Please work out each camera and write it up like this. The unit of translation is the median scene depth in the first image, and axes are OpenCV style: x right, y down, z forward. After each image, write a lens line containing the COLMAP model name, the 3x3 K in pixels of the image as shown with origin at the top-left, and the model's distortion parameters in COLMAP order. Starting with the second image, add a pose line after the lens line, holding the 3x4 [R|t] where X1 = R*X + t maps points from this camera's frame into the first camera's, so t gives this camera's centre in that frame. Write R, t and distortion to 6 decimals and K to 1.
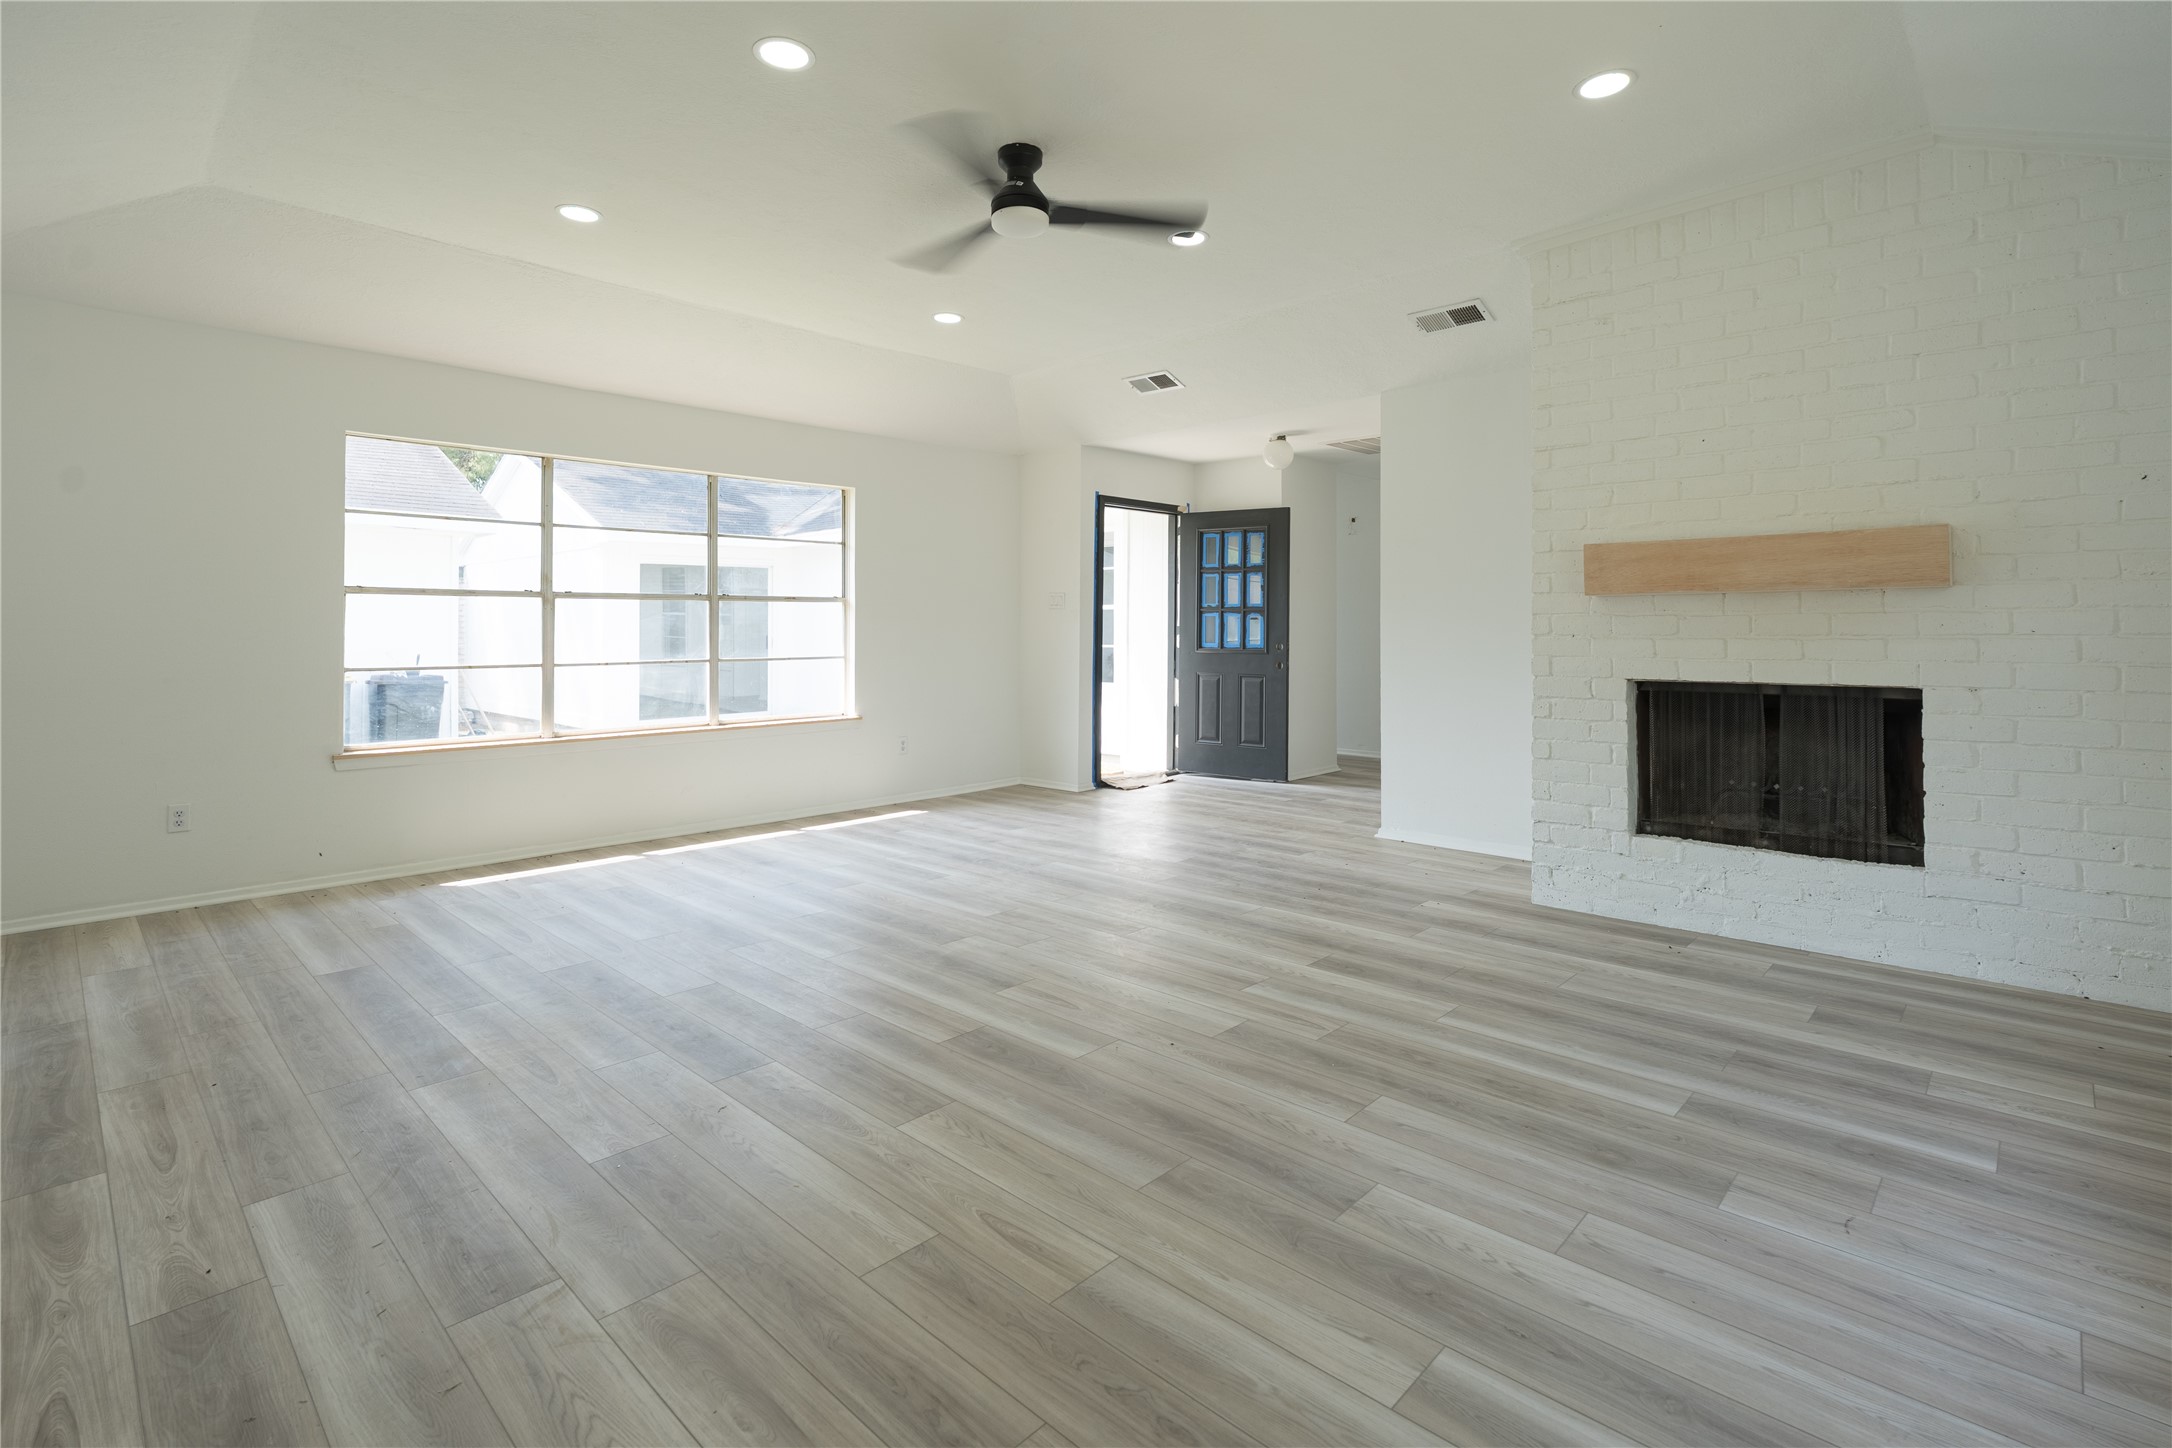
lens RADIAL K [[985.2, 0, 1051.0], [0, 985.2, 615.9], [0, 0, 1]] dist [-0.009603, 0.001574]
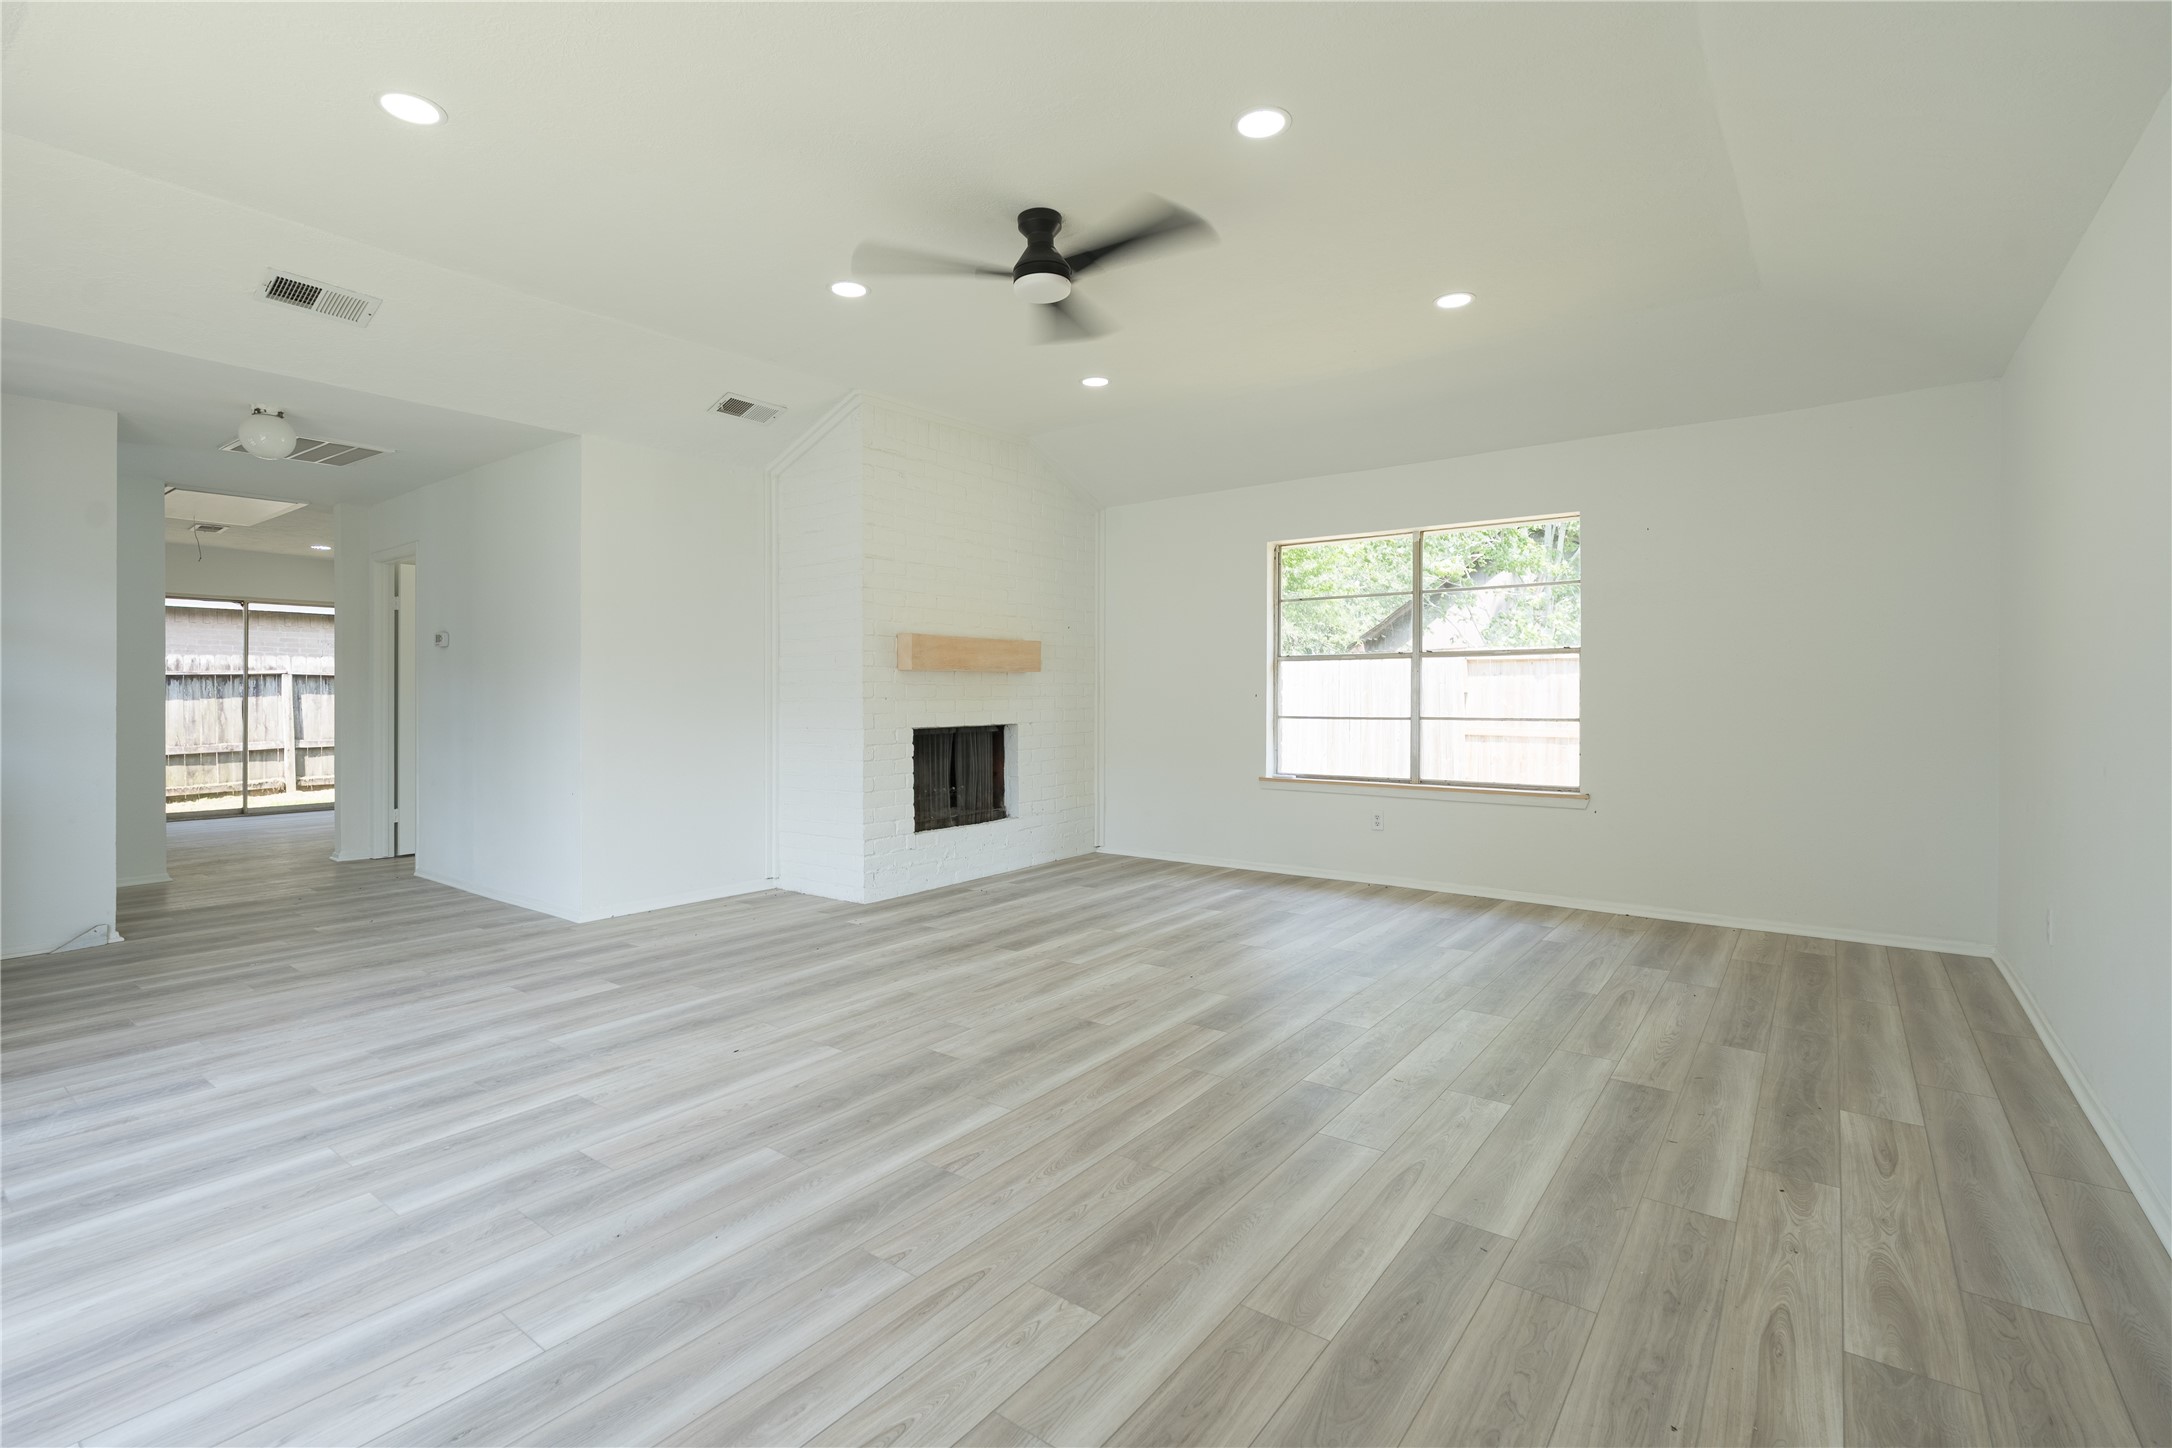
lens RADIAL K [[985.2, 0, 1100.6], [0, 985.2, 709.0], [0, 0, 1]] dist [-0.009603, 0.001574]
pose [[-0.125835, -0.012237, 0.991976, -1.149462], [-0.010041, 0.999888, 0.011061, 0.022419], [-0.992000, -0.008568, -0.125944, 1.169890]]
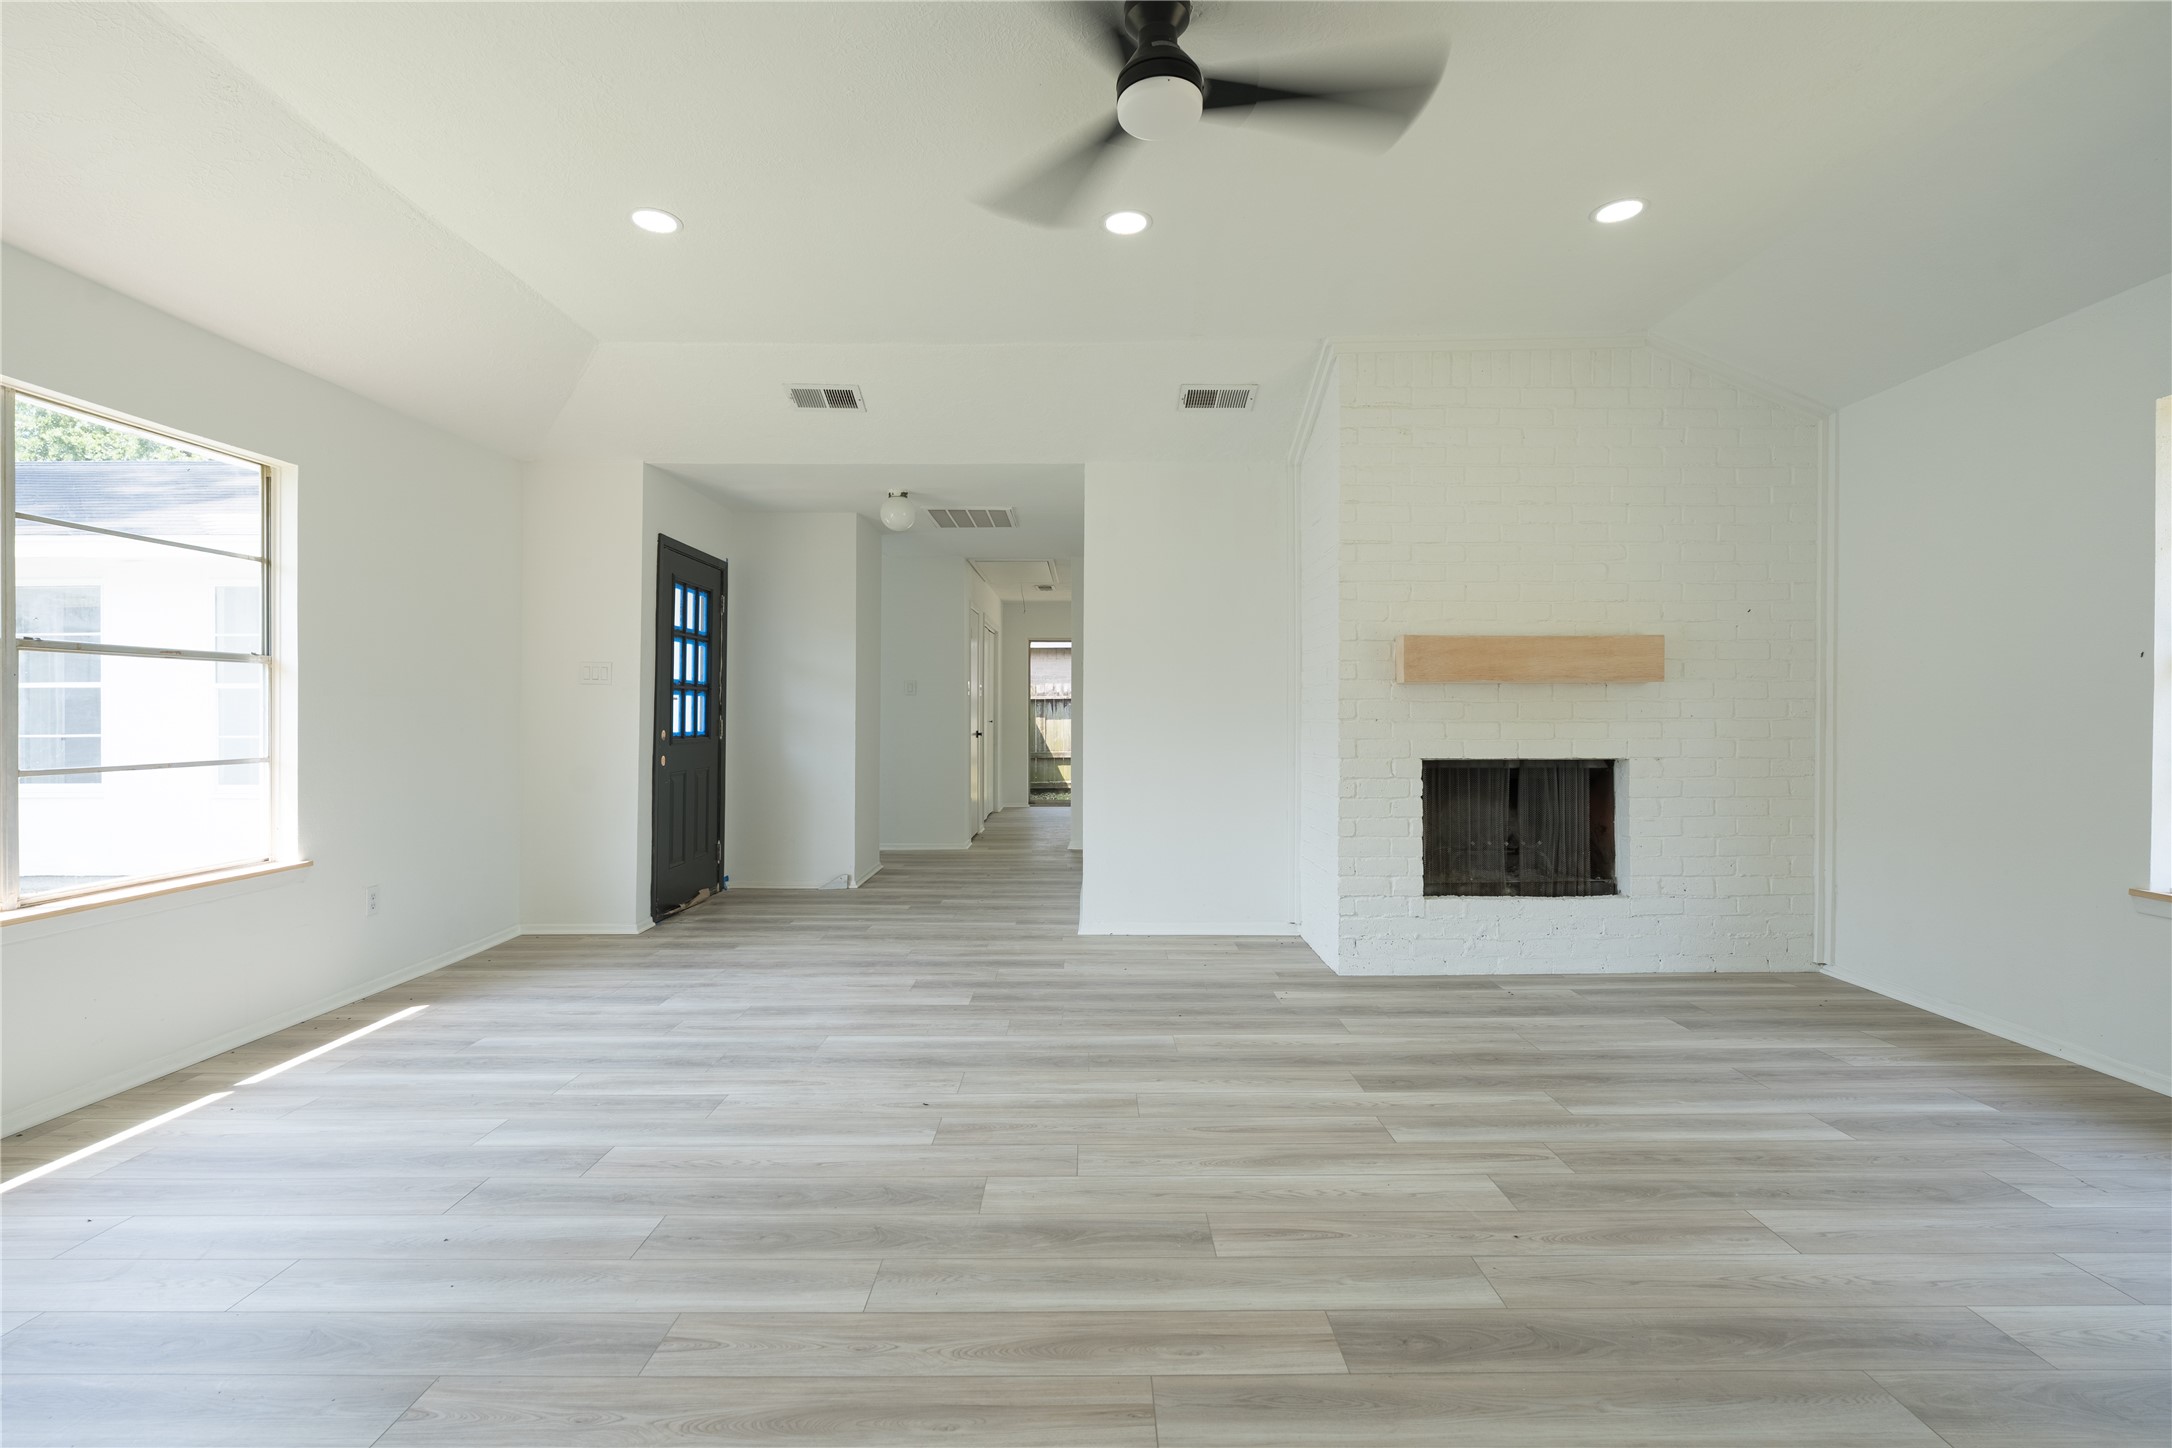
lens RADIAL K [[985.2, 0, 1086.2], [0, 985.2, 717.4], [0, 0, 1]] dist [-0.009603, 0.001574]
pose [[0.720704, 0.000648, 0.693243, -0.594440], [-0.011798, 0.999866, 0.011332, 0.012597], [-0.693142, -0.016346, 0.720615, 0.601276]]
